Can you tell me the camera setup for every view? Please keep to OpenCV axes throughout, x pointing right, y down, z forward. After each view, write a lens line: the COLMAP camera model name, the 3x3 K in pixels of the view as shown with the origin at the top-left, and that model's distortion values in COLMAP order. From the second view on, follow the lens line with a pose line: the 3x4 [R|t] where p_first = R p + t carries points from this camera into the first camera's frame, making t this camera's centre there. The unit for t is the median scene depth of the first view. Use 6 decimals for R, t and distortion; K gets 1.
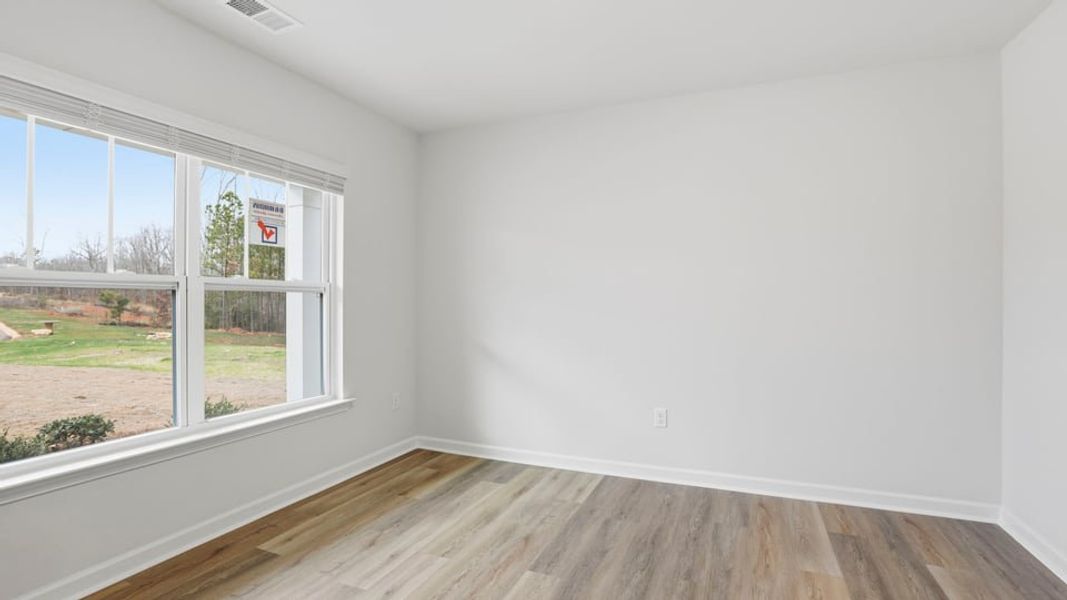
lens RADIAL K [[489.5, 0, 541.2], [0, 489.5, 301.6], [0, 0, 1]] dist [-0.045427, 0.012372]
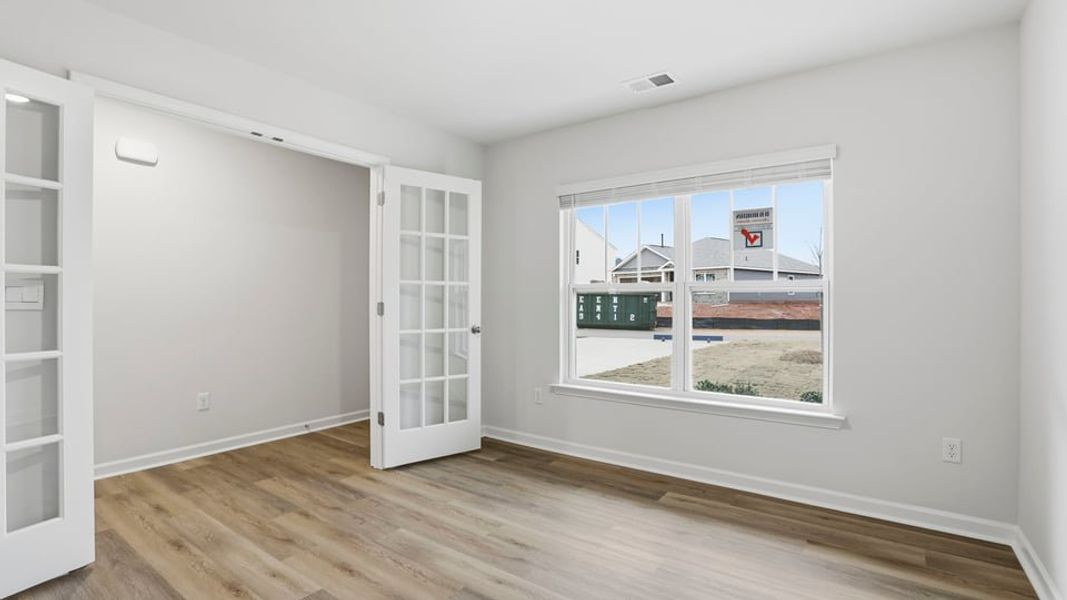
lens RADIAL K [[489.5, 0, 541.2], [0, 489.5, 301.6], [0, 0, 1]] dist [-0.045427, 0.012372]
pose [[-0.216753, 0.013936, -0.976127, 0.063791], [0.002510, 0.999903, 0.013718, -0.001596], [0.976223, 0.000523, -0.216766, 0.080578]]
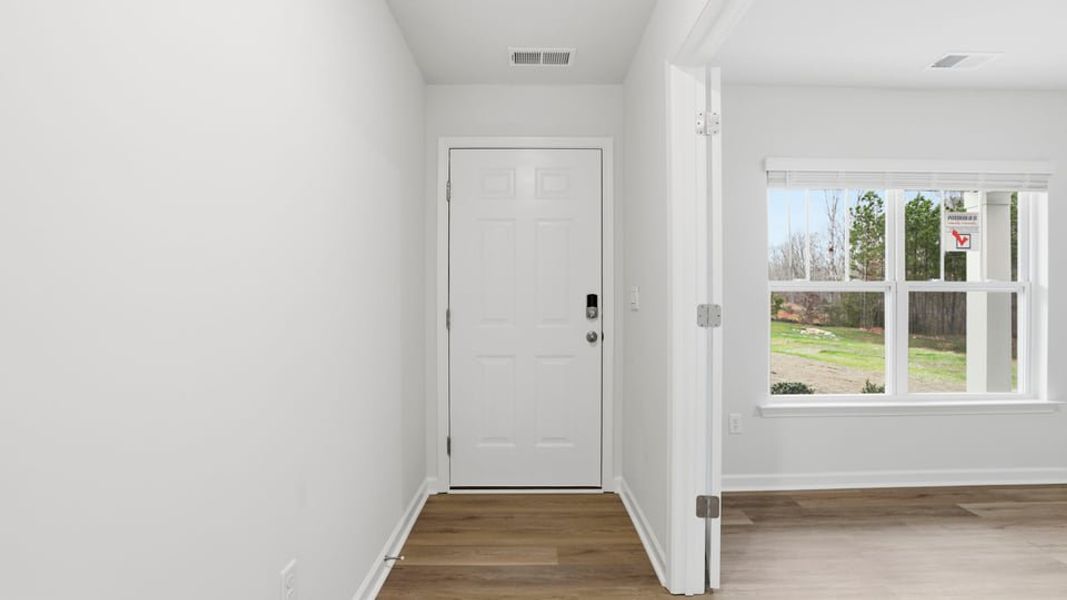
lens RADIAL K [[489.5, 0, 541.2], [0, 489.5, 301.6], [0, 0, 1]] dist [-0.045427, 0.012372]
pose [[0.390643, 0.000520, -0.920542, 0.008106], [0.000066, 1.000000, 0.000593, 0.000197], [0.920542, -0.000292, 0.390643, -0.036487]]
